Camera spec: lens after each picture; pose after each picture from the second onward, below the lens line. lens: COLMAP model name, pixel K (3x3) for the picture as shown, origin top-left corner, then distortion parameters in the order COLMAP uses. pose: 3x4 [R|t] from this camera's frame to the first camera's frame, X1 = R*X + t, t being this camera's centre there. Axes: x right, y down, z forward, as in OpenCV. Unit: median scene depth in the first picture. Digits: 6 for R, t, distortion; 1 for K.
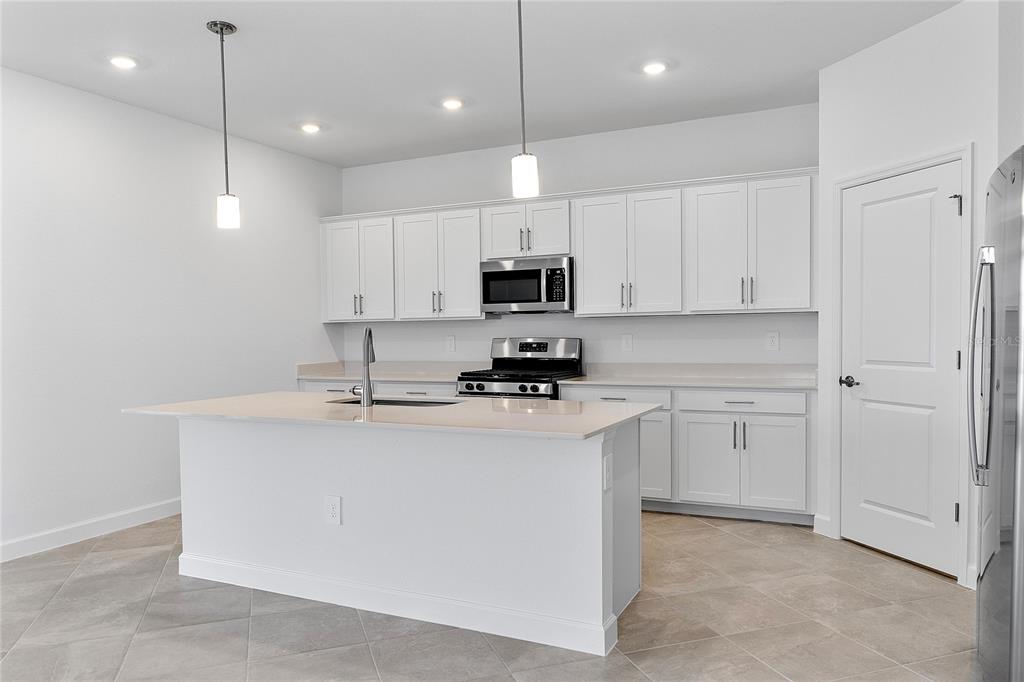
lens RADIAL K [[719.2, 0, 511.0], [0, 719.2, 368.1], [0, 0, 1]] dist [-0.020696, -0.000782]
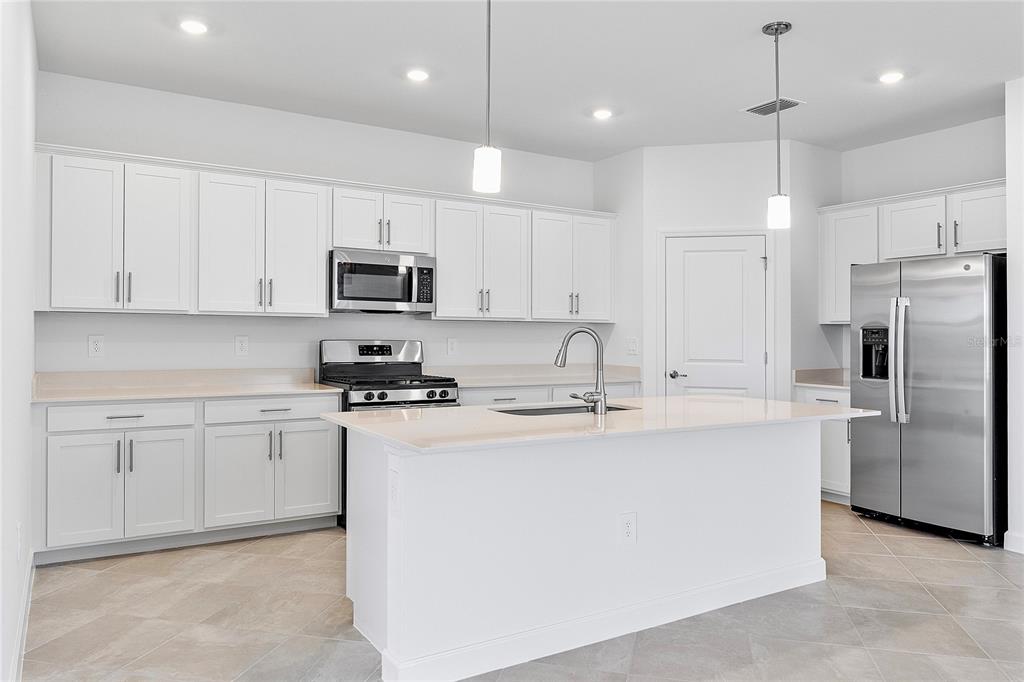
lens RADIAL K [[730.0, 0, 512.0], [0, 730.0, 341.0], [0, 0, 1]] dist [0.004207, -0.000168]
pose [[0.526594, 0.011433, 0.850040, -0.719109], [0.024798, 0.999277, -0.028803, -0.011086], [-0.849755, 0.036247, 0.525930, 0.405198]]
